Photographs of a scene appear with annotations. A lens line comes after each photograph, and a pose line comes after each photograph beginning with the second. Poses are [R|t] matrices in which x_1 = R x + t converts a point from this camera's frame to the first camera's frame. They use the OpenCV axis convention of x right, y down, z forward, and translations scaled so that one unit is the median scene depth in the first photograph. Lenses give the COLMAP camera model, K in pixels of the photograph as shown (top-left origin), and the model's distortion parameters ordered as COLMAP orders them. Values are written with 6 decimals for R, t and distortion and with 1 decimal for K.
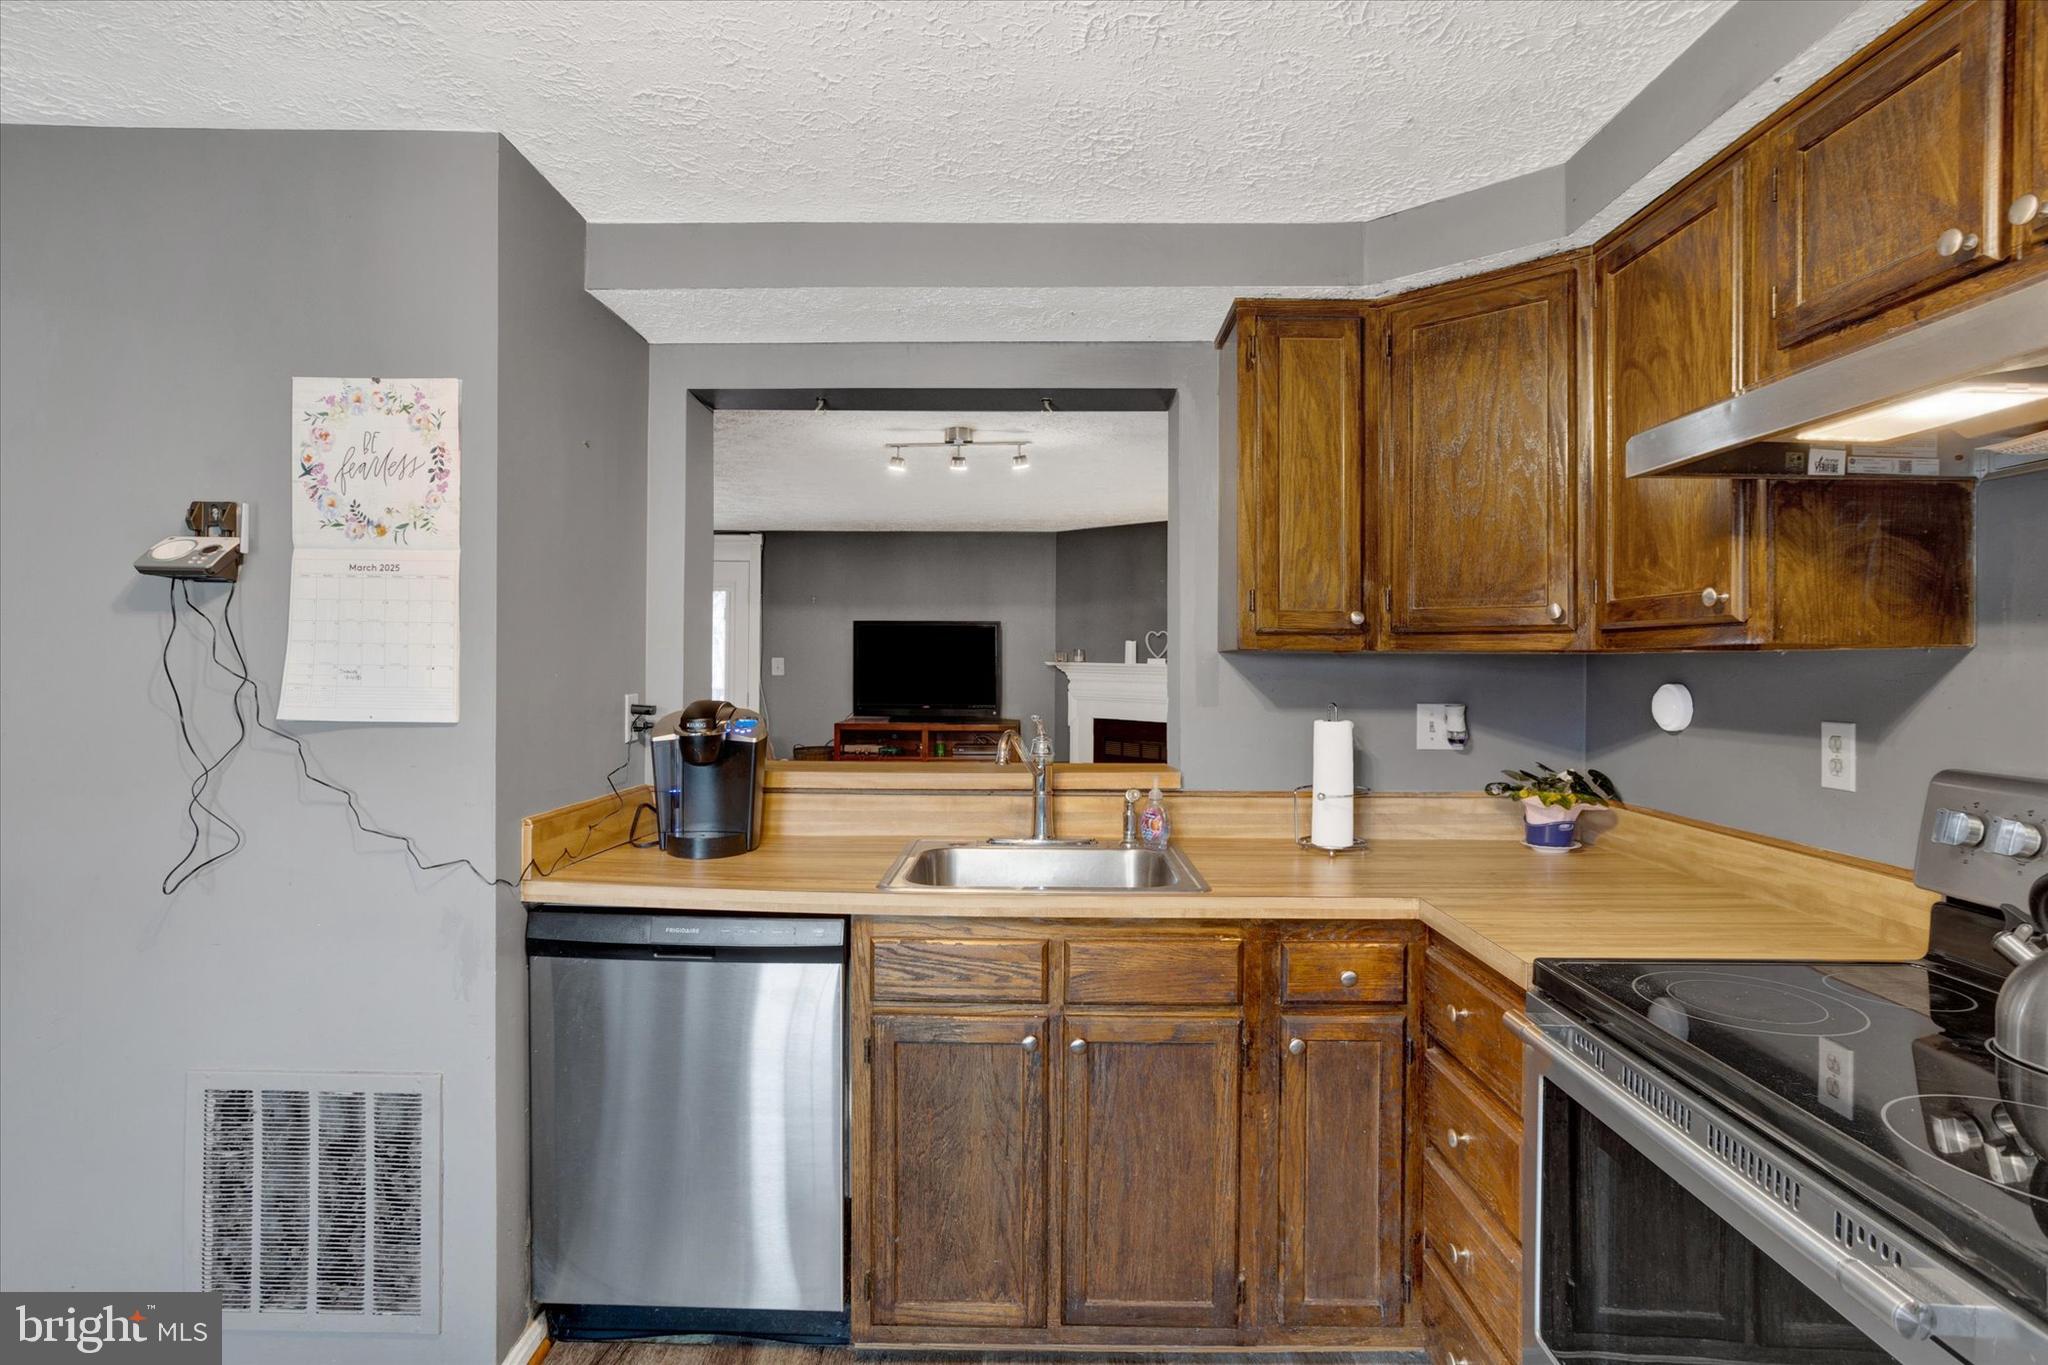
lens RADIAL K [[1027.6, 0, 1014.5], [0, 1027.6, 661.1], [0, 0, 1]] dist [-0.018547, 0.001440]
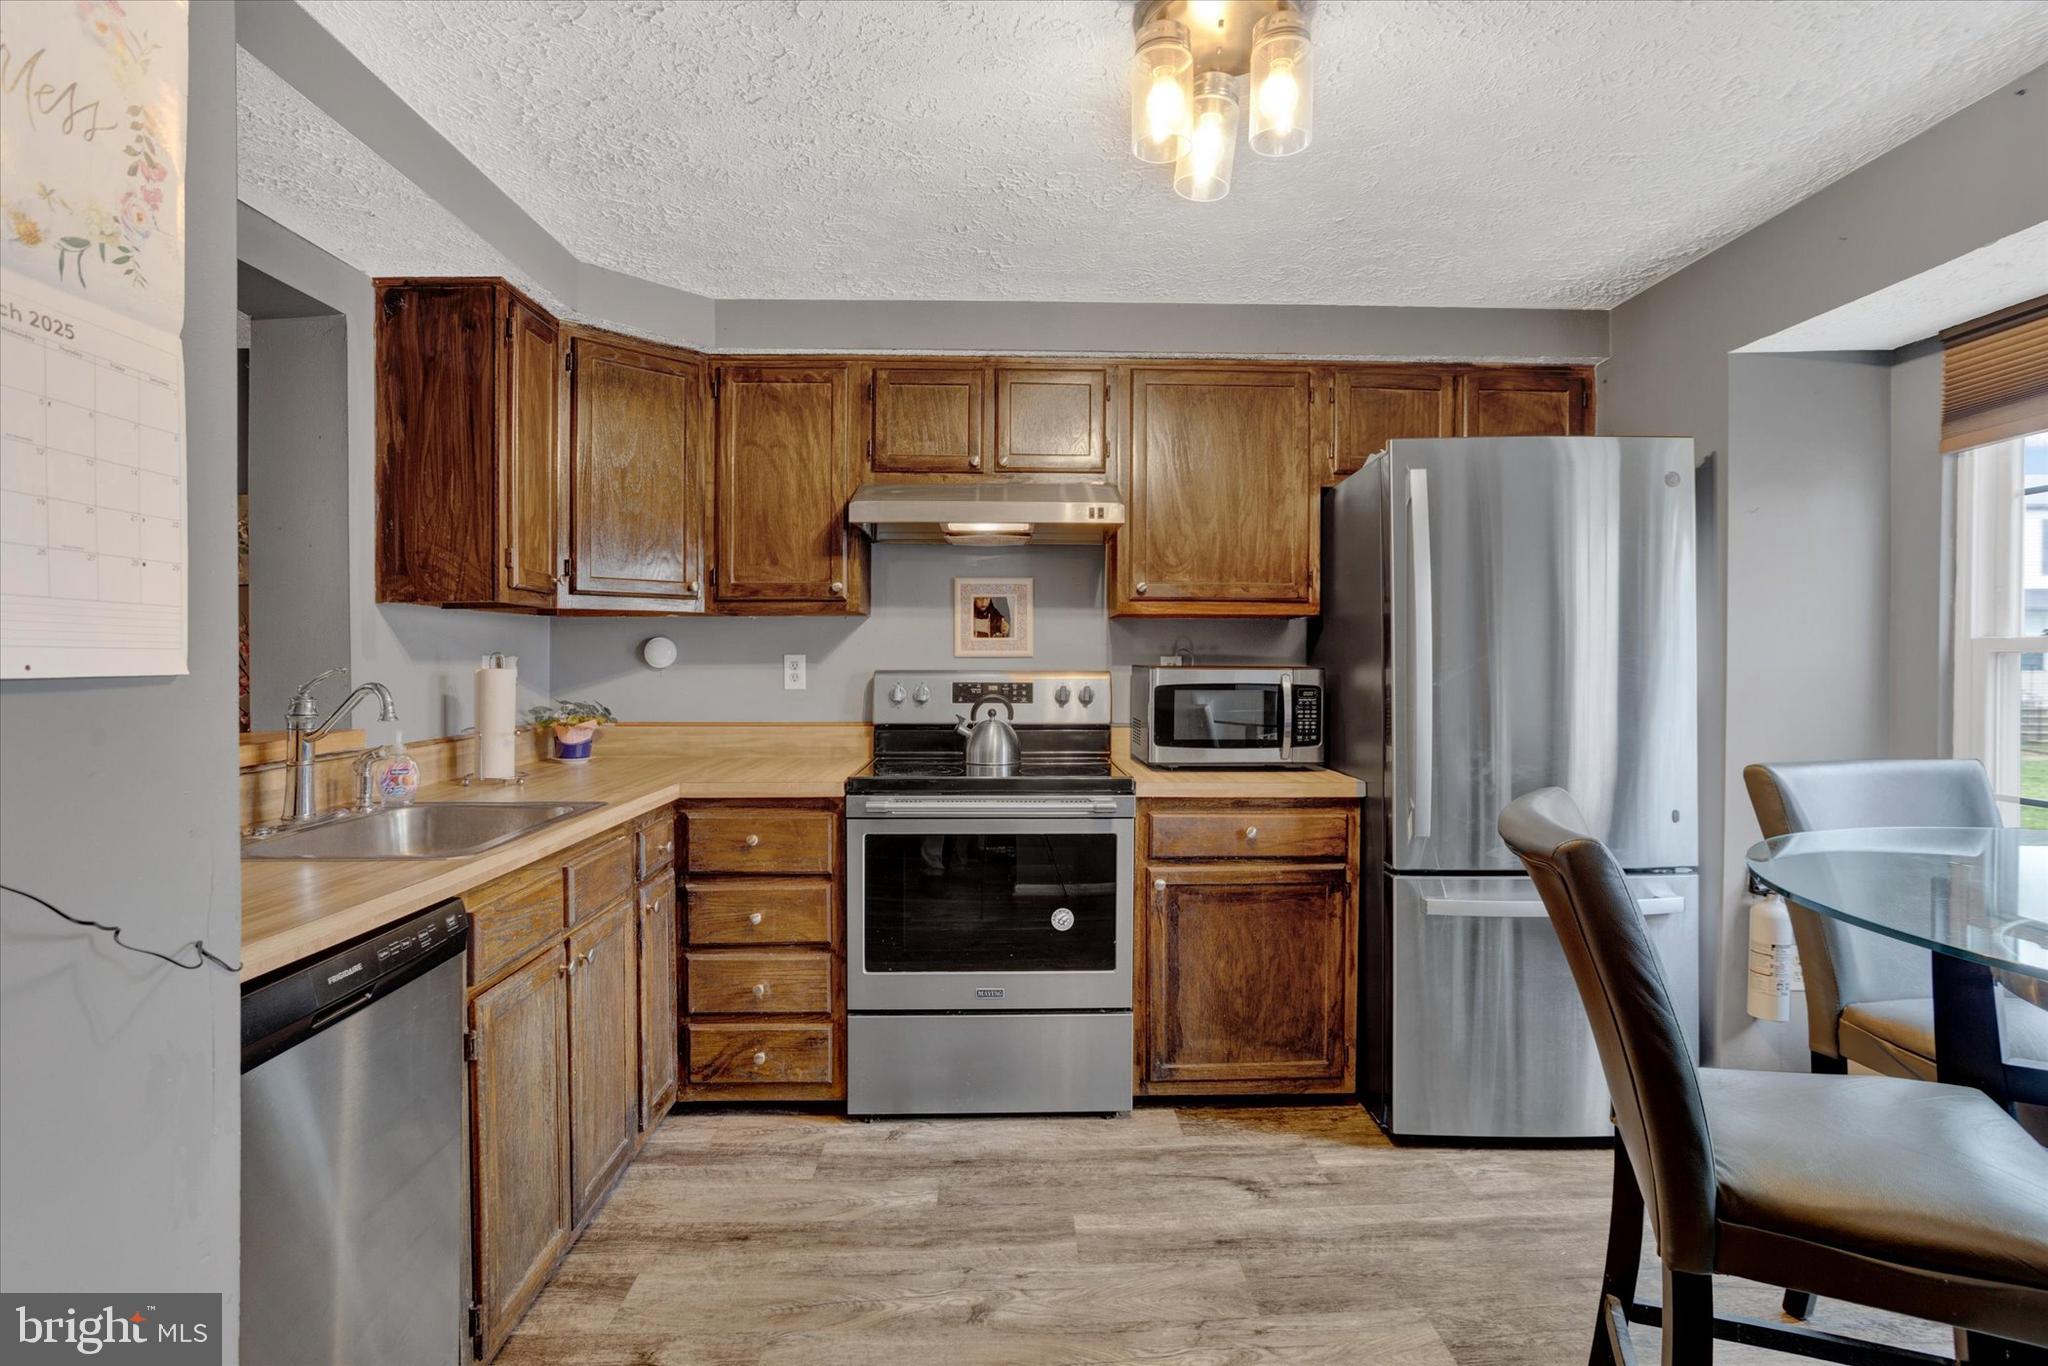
lens RADIAL K [[1027.6, 0, 1013.6], [0, 1027.6, 677.5], [0, 0, 1]] dist [-0.018547, 0.001440]
pose [[-0.032344, -0.026477, 0.999126, -1.066167], [0.001357, 0.999647, 0.026535, 0.048882], [-0.999476, 0.002214, -0.032297, 0.601089]]
